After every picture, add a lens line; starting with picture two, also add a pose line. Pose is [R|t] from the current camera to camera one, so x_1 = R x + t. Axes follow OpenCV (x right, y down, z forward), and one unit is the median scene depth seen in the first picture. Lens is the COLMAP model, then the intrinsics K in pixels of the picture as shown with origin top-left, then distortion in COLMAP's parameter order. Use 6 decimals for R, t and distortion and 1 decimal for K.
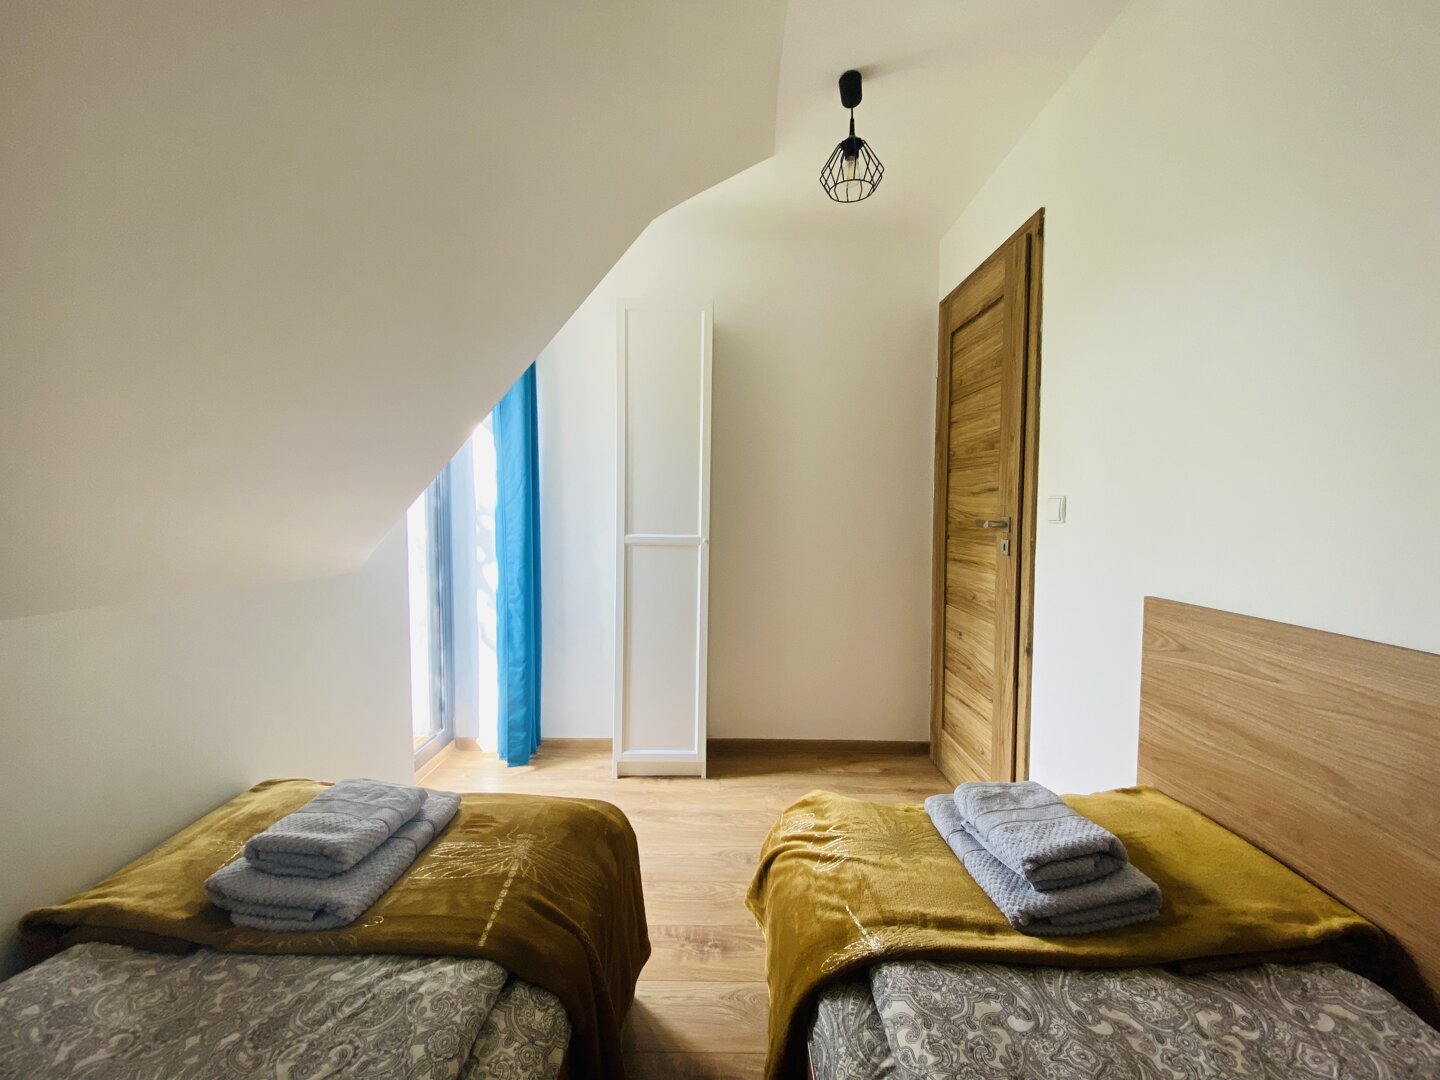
lens RADIAL K [[592.9, 0, 720.0], [0, 592.9, 540.0], [0, 0, 1]] dist [0.013401, -0.017646]
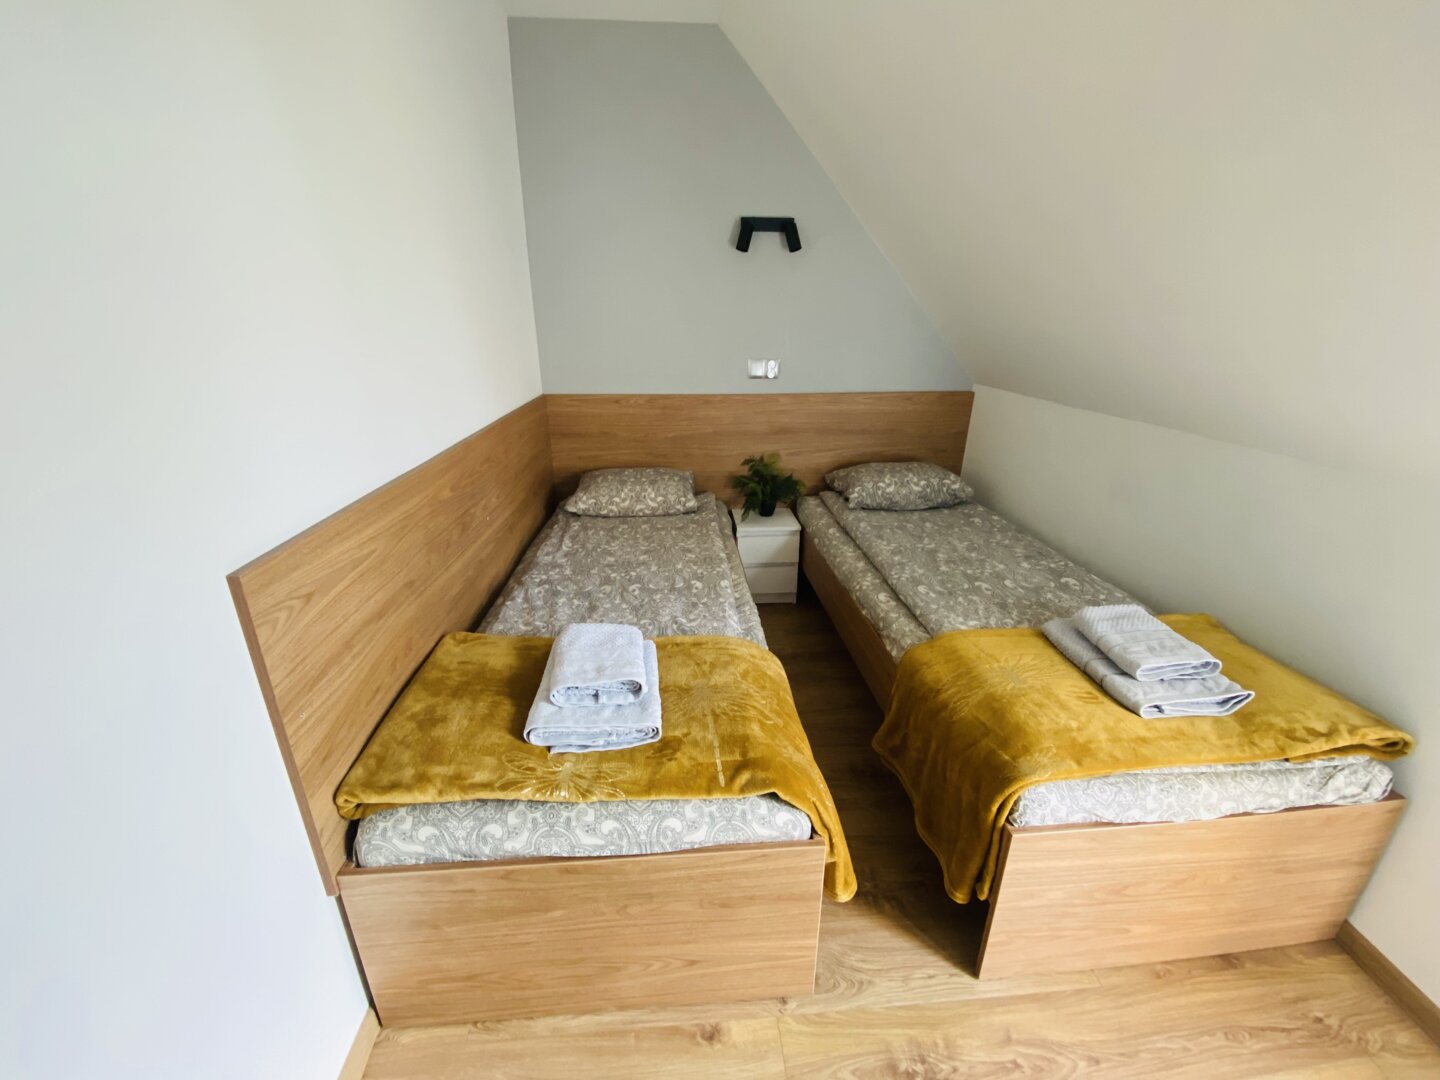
lens RADIAL K [[592.9, 0, 720.0], [0, 592.9, 540.0], [0, 0, 1]] dist [0.013401, -0.017646]
pose [[-0.996452, 0.023188, -0.080905, 0.314570], [-0.010534, 0.919377, 0.393237, -0.190248], [0.083501, 0.392694, -0.915871, 1.713545]]
